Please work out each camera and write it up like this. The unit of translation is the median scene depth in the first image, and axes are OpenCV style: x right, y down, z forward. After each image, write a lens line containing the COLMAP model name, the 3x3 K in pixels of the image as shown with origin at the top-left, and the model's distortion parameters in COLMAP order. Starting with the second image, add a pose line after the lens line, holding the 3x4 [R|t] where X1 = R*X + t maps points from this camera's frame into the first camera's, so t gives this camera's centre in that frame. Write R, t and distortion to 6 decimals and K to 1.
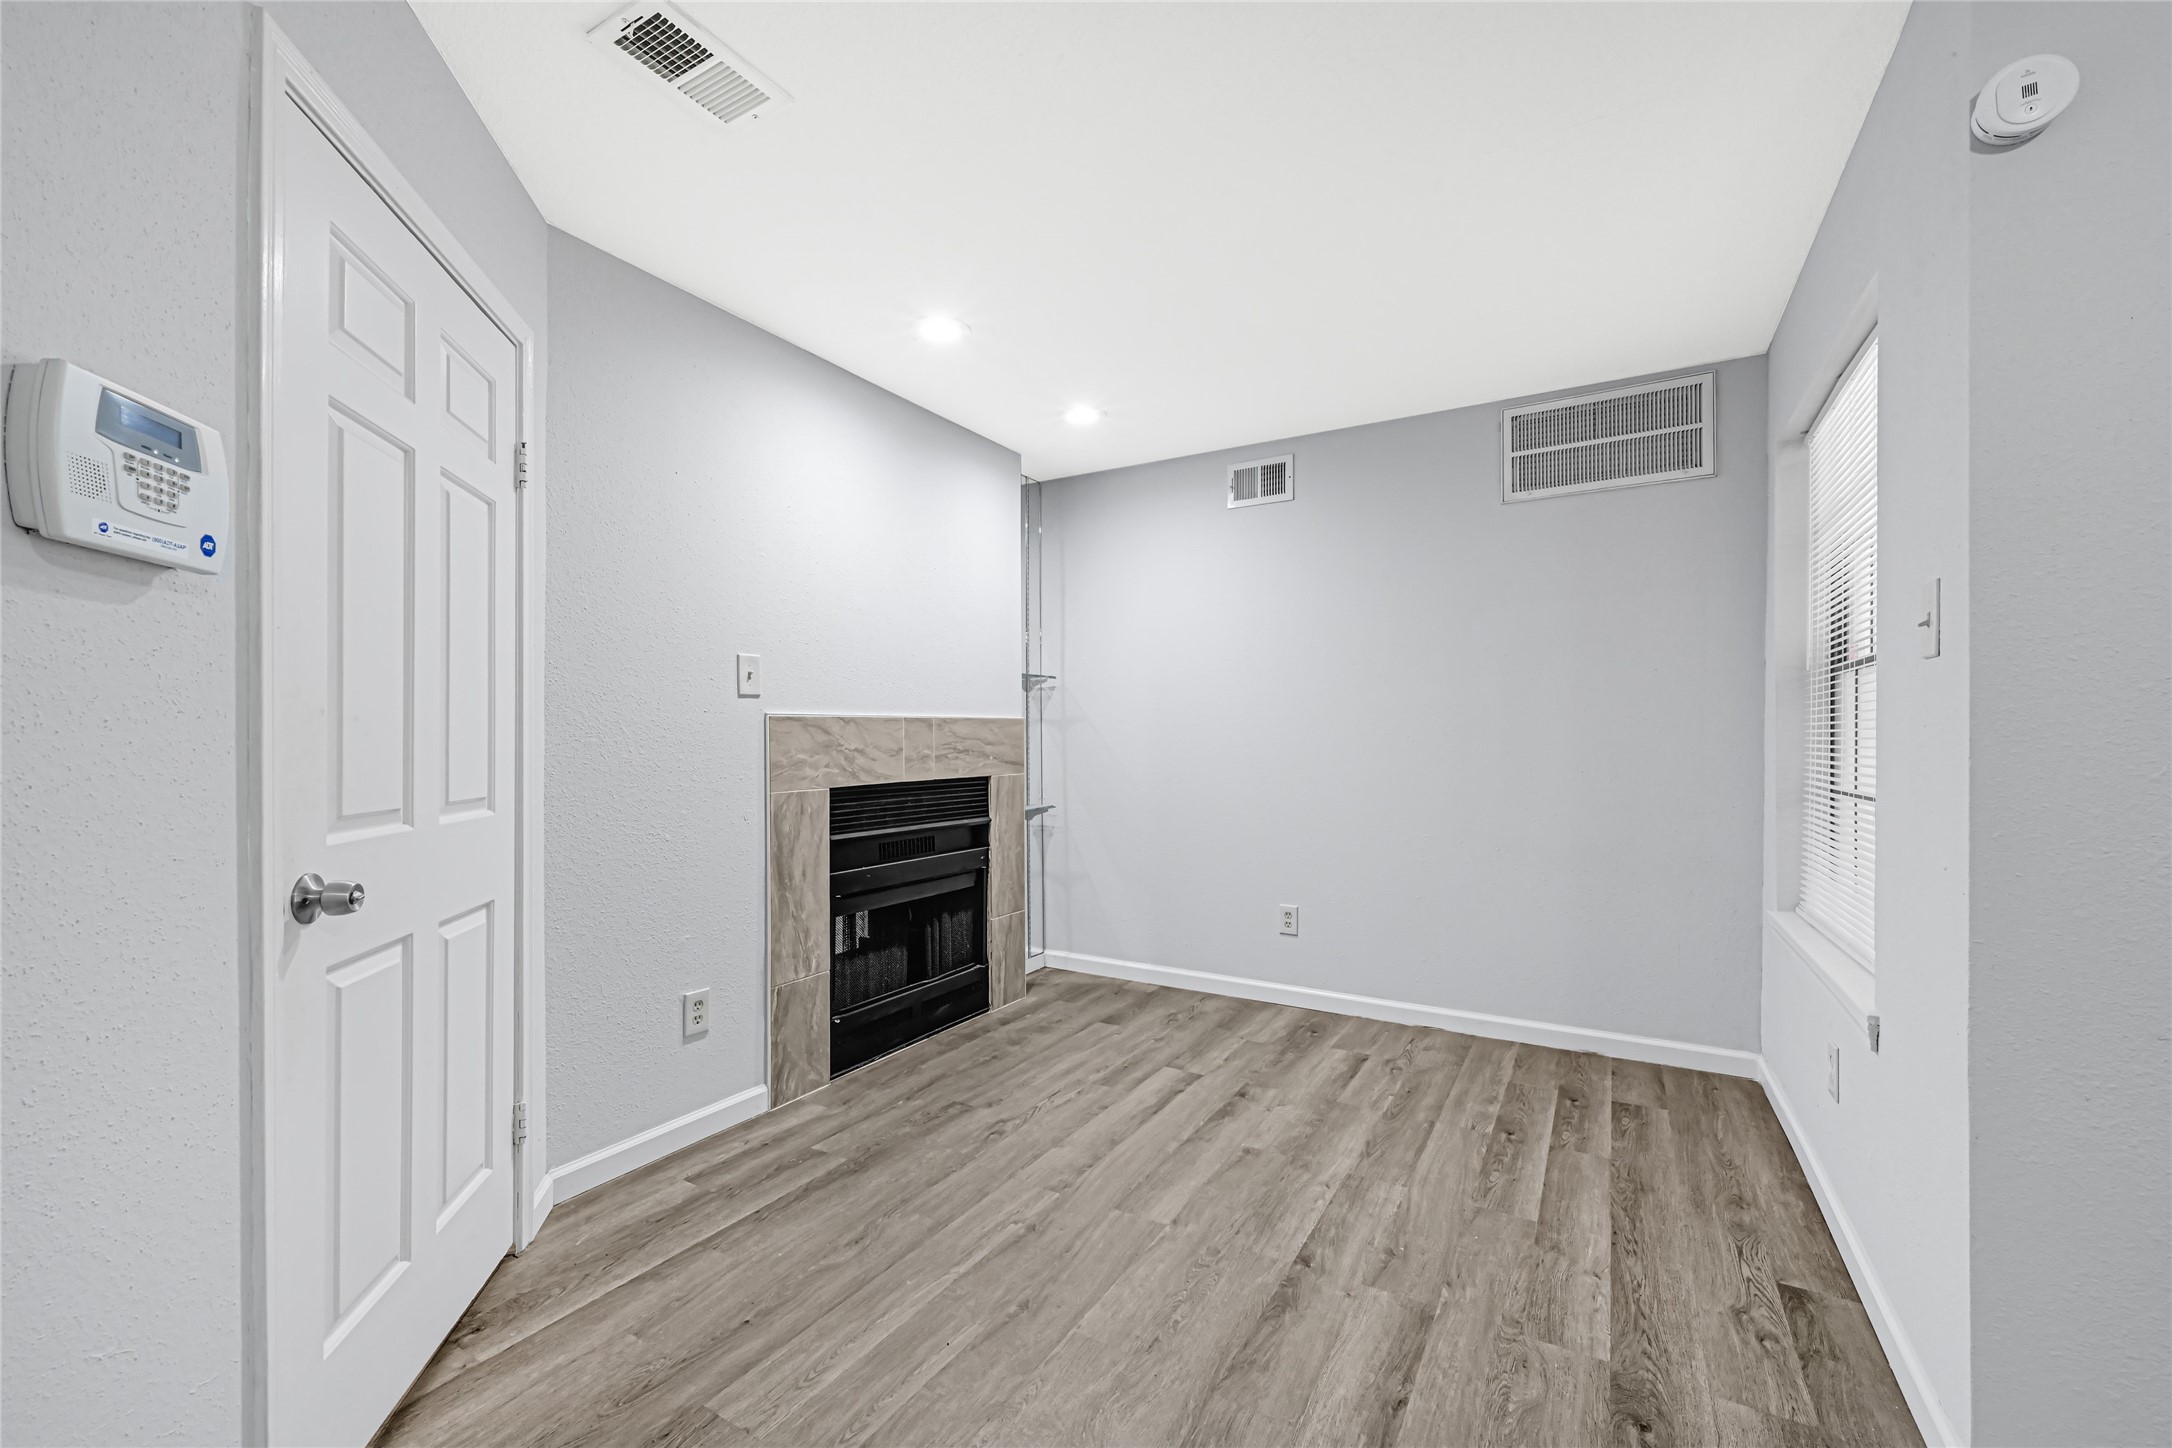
lens RADIAL K [[869.6, 0, 1083.6], [0, 869.6, 731.3], [0, 0, 1]] dist [0.001846, -0.000129]
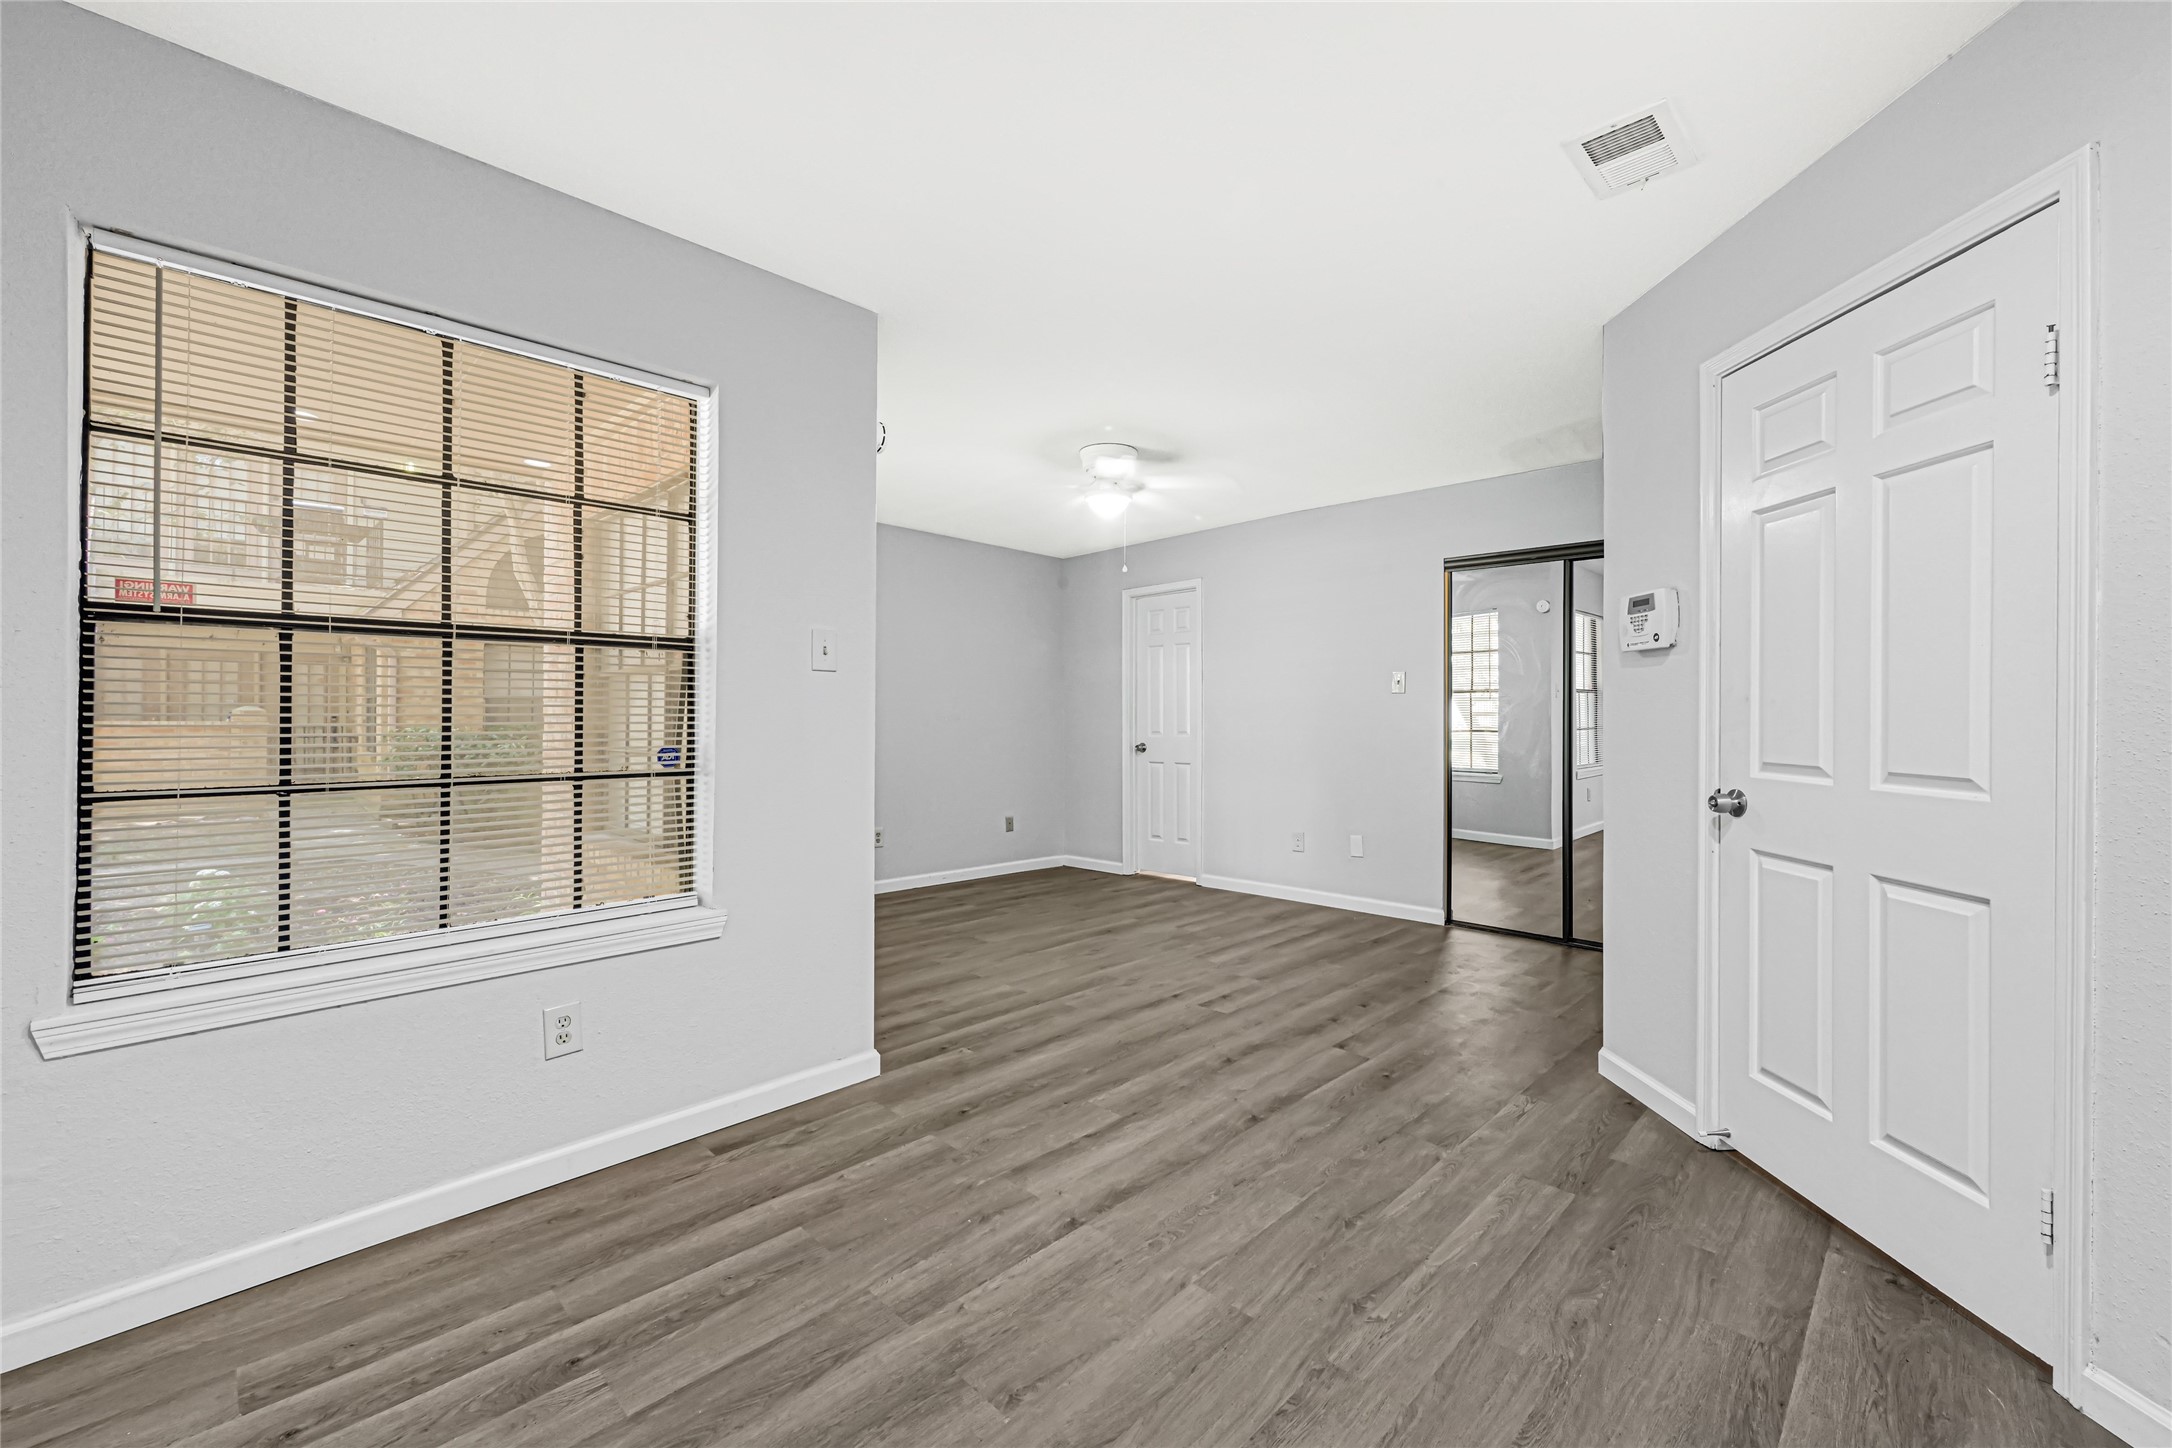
lens RADIAL K [[869.6, 0, 1074.1], [0, 869.6, 716.7], [0, 0, 1]] dist [0.001846, -0.000129]
pose [[-0.967137, -0.000136, 0.254256, -0.006851], [-0.001460, 0.999986, -0.005020, 0.009308], [-0.254252, -0.005226, -0.967124, 1.431185]]
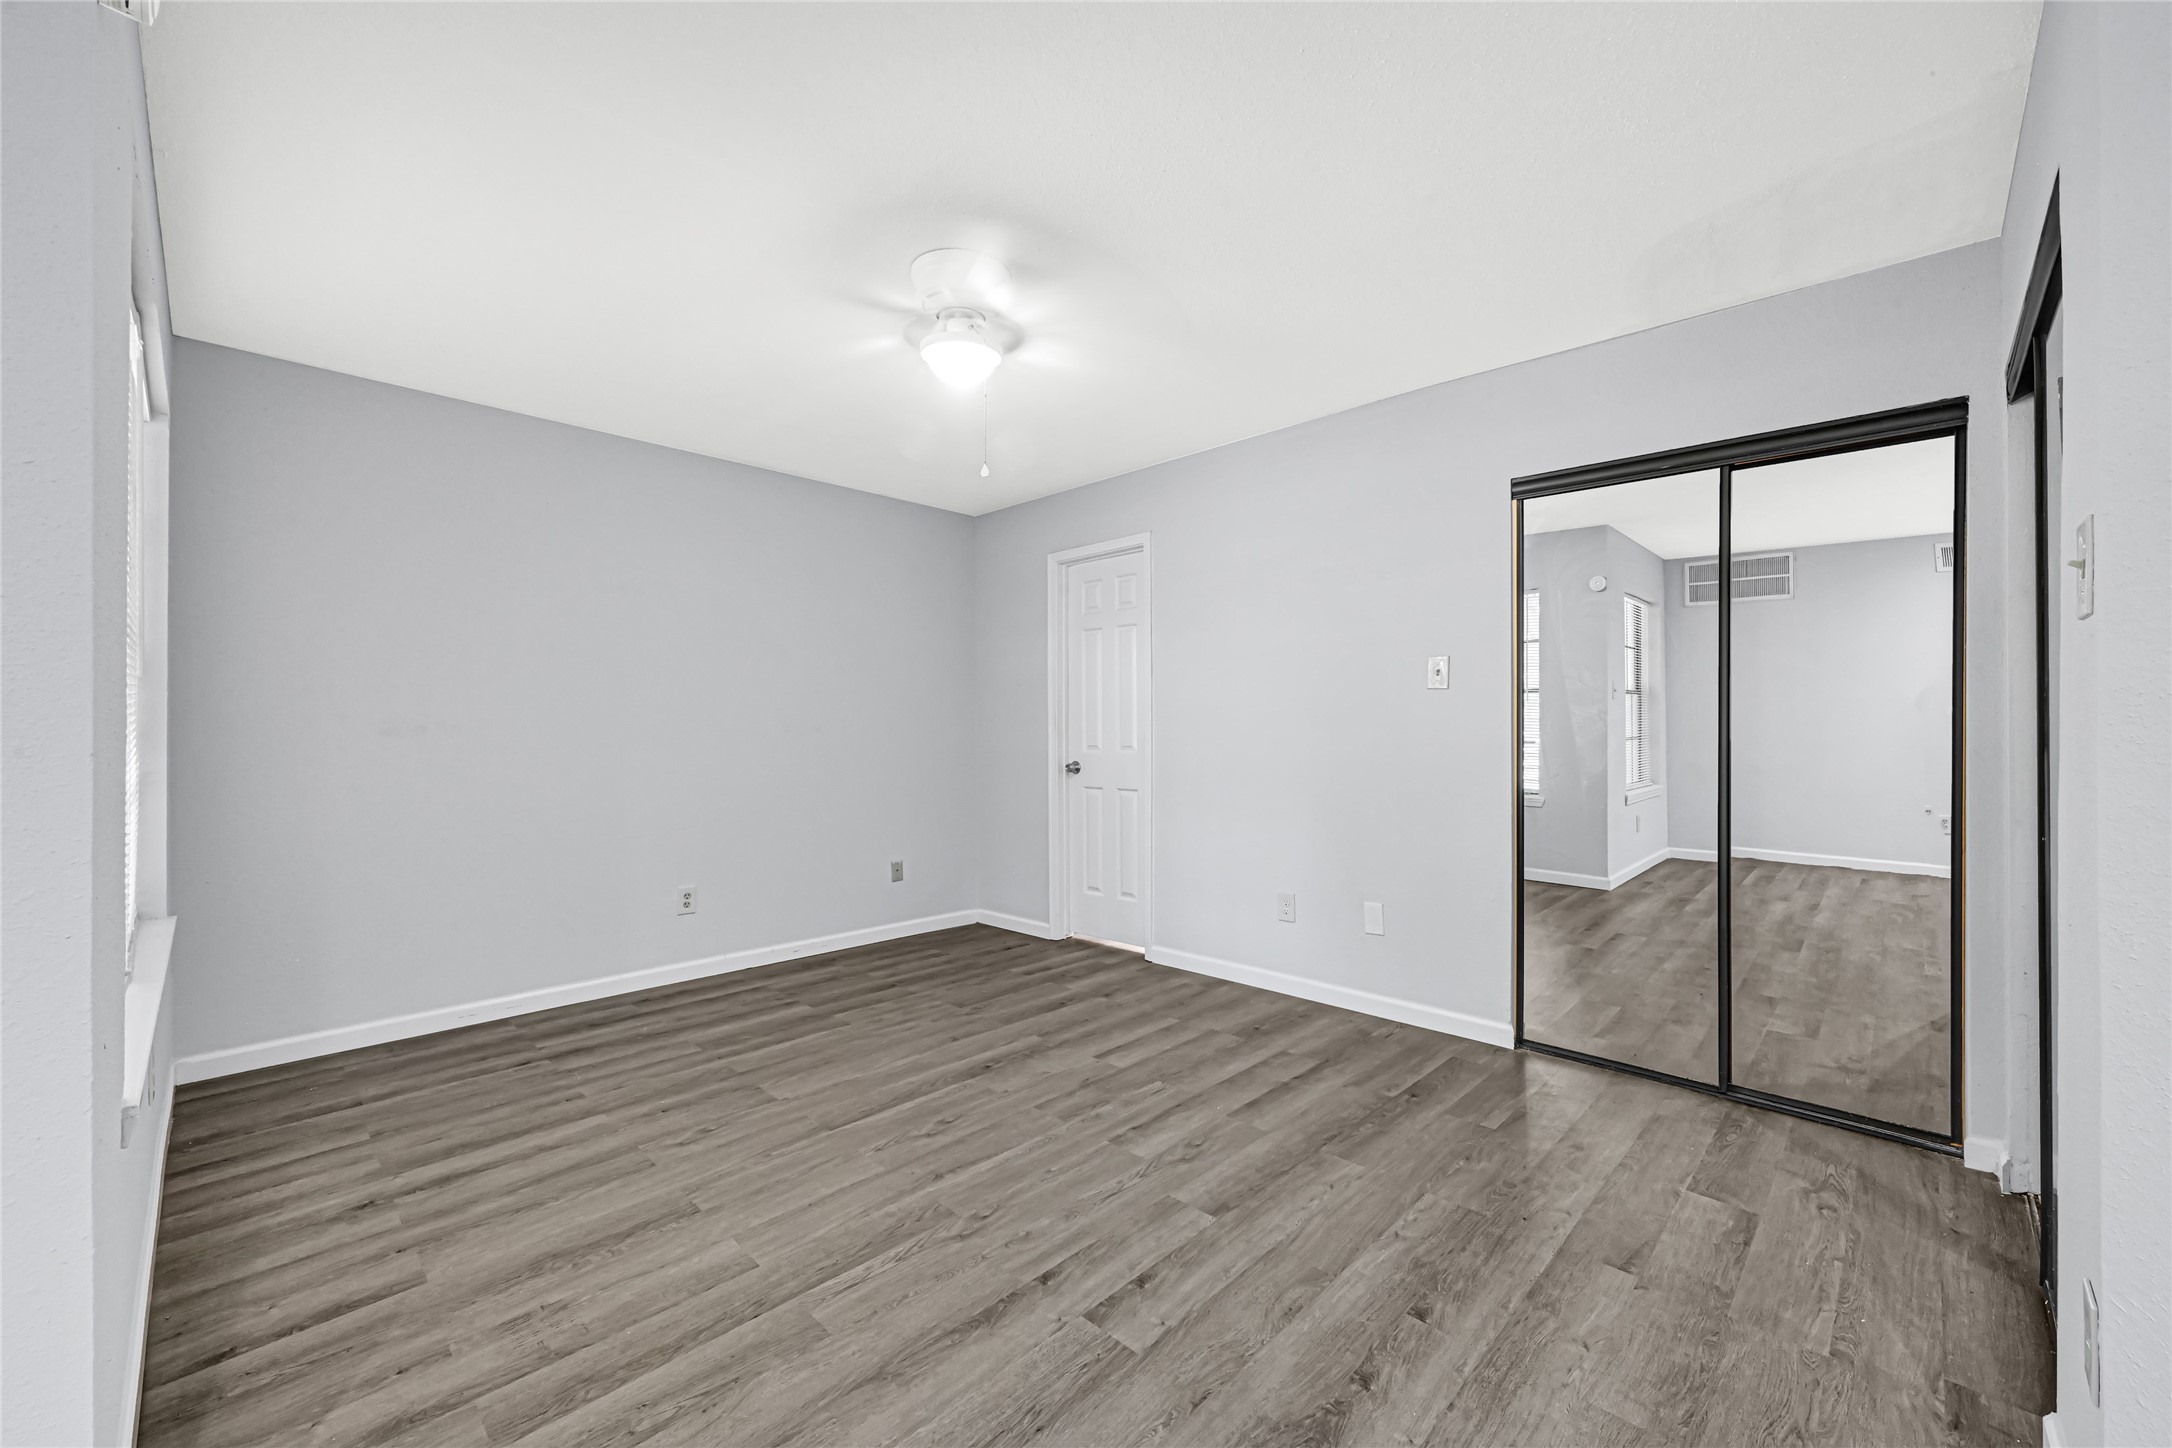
lens RADIAL K [[869.6, 0, 1069.7], [0, 869.6, 730.8], [0, 0, 1]] dist [0.001846, -0.000129]
pose [[-0.969072, 0.002231, 0.246769, -0.004105], [0.002672, 0.999995, 0.001453, 0.004636], [-0.246764, 0.002067, -0.969073, 0.750113]]
